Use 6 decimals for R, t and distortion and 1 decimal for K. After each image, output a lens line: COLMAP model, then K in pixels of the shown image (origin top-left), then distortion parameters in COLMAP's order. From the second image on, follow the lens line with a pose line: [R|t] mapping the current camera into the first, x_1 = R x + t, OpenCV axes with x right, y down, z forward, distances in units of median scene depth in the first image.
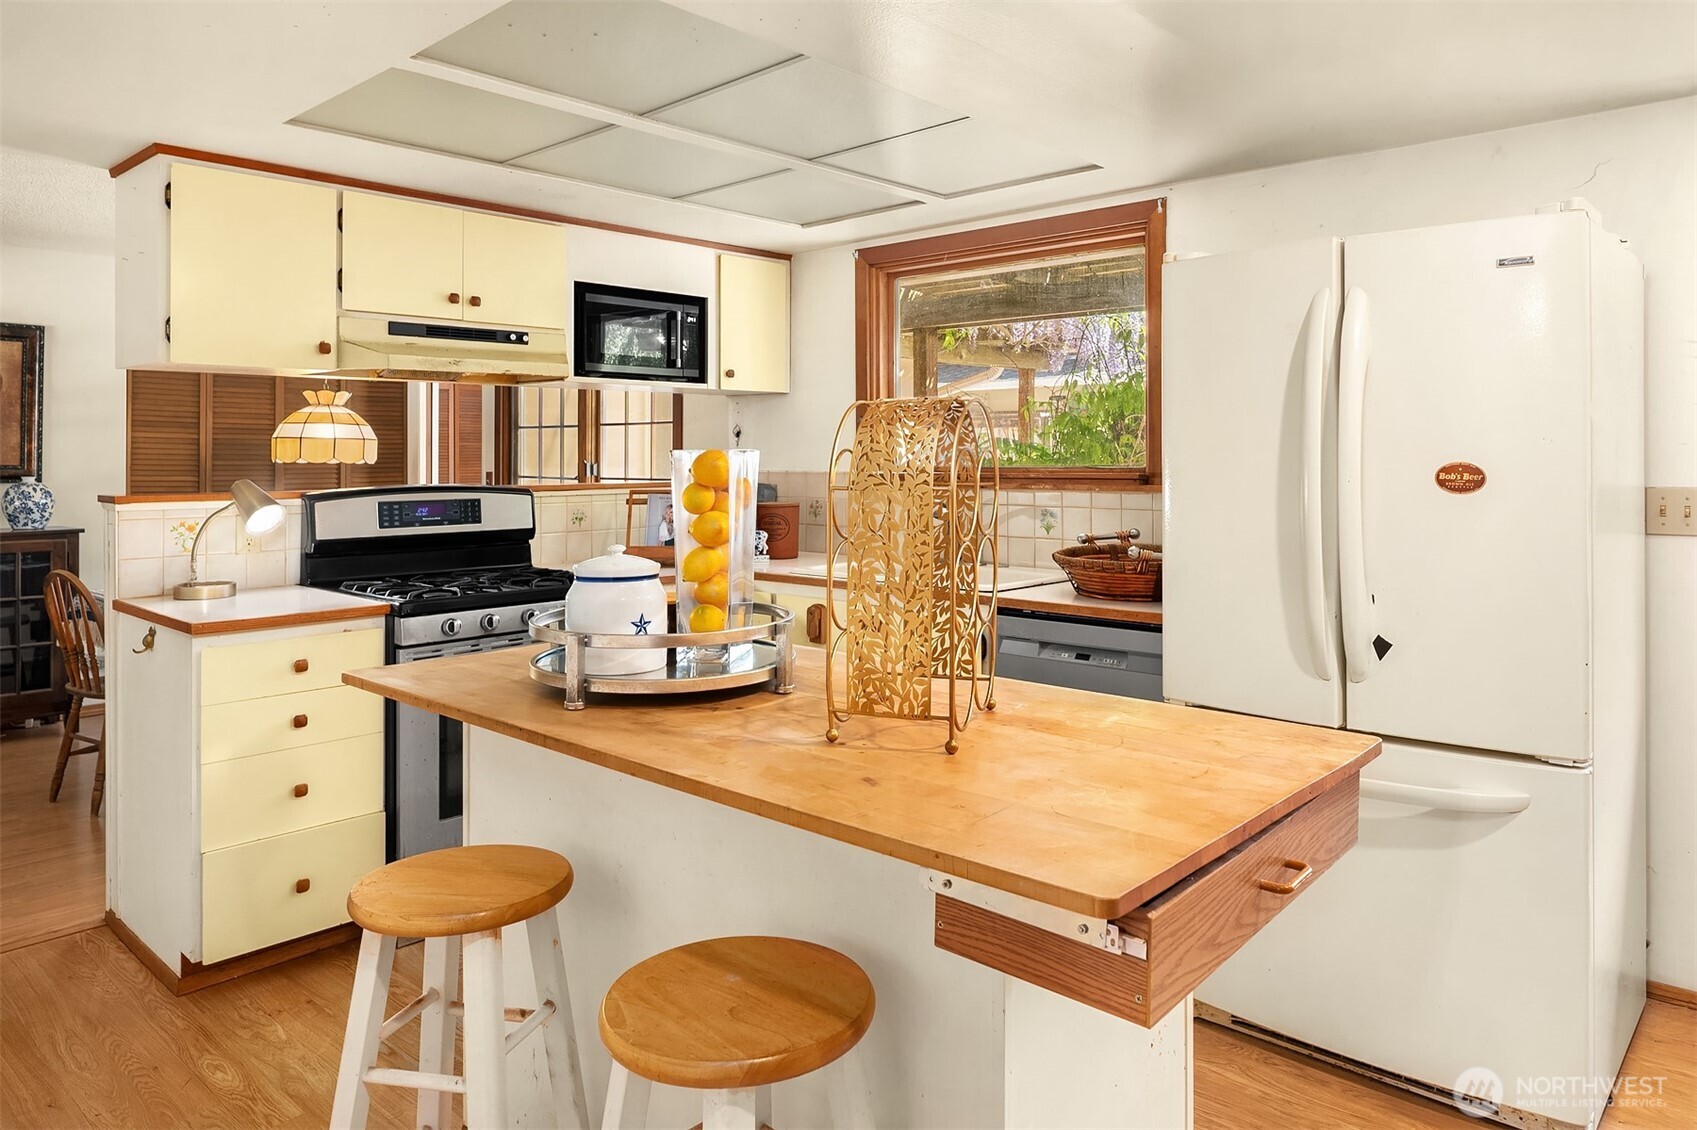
lens RADIAL K [[1109.6, 0, 828.8], [0, 1109.6, 462.8], [0, 0, 1]] dist [-0.005130, -0.001578]
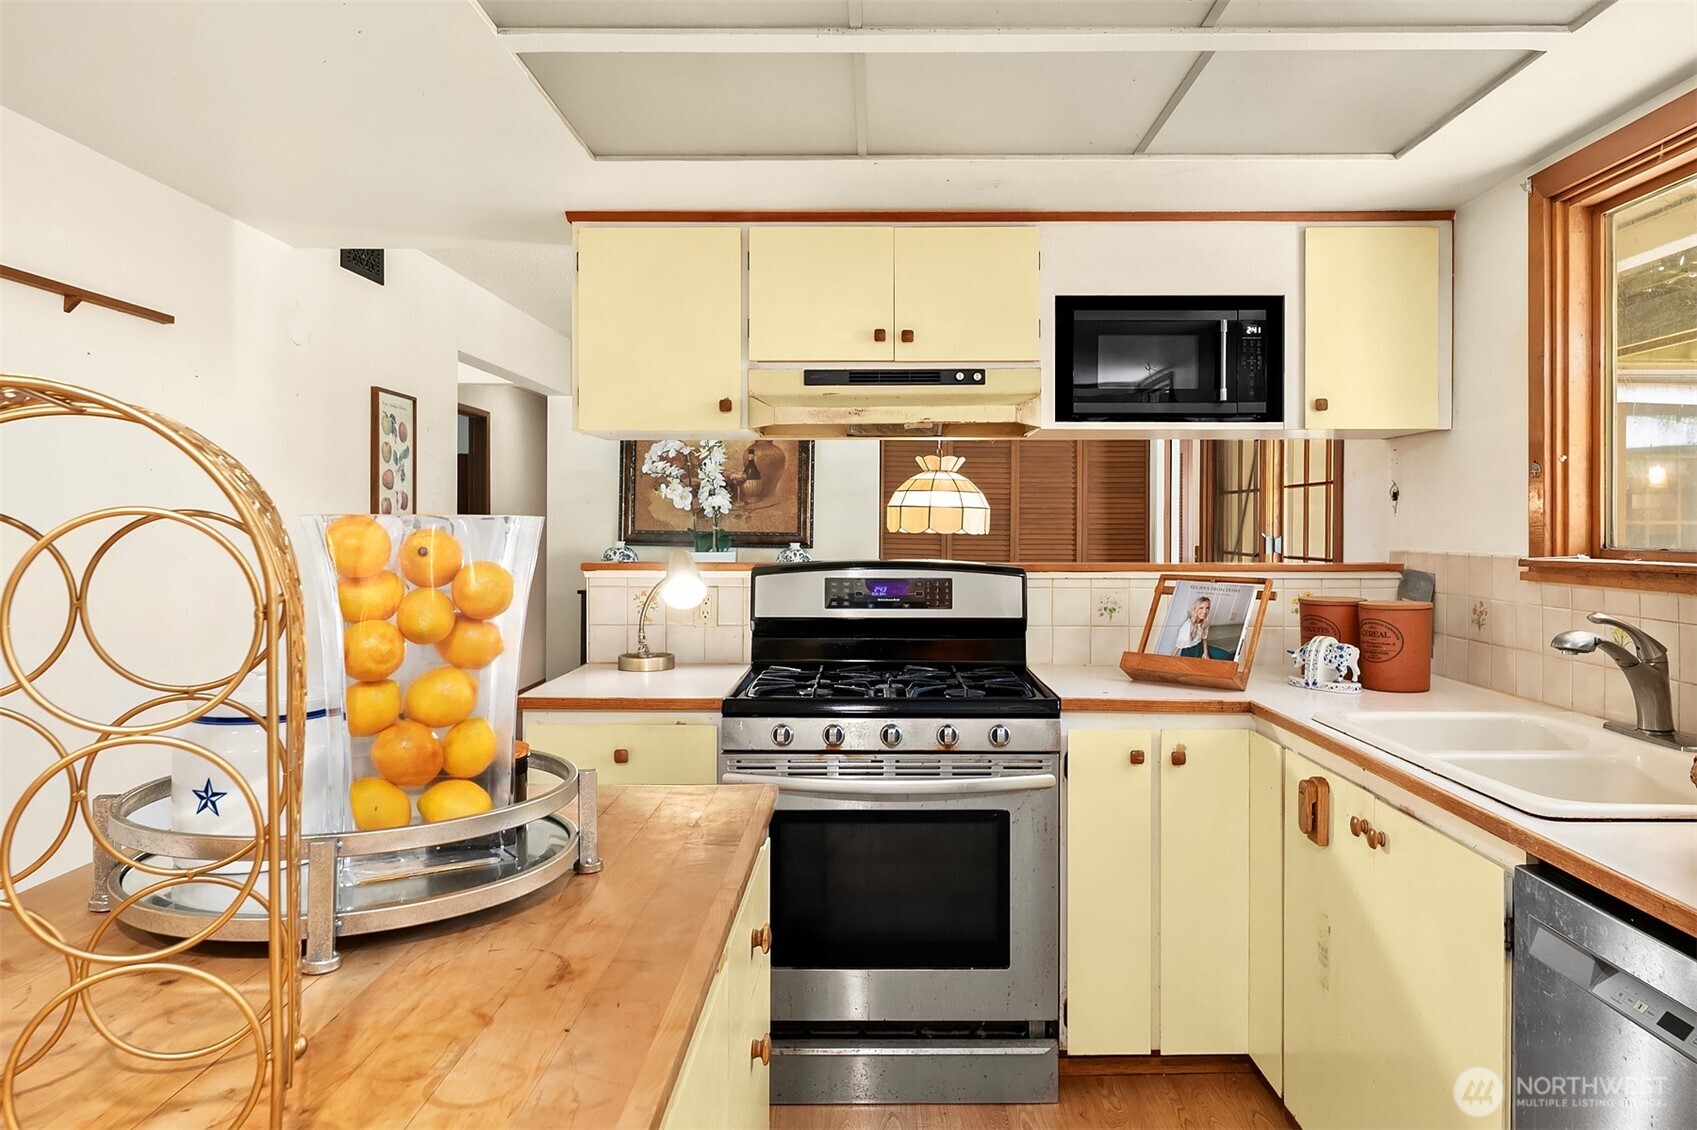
lens RADIAL K [[1131.5, 0, 858.7], [0, 1131.5, 527.2], [0, 0, 1]] dist [-0.003989, -0.004161]
pose [[0.684329, 0.005771, -0.729151, 0.225531], [-0.010312, 0.999945, -0.001764, -0.002943], [0.729101, 0.008726, 0.684351, 0.347523]]
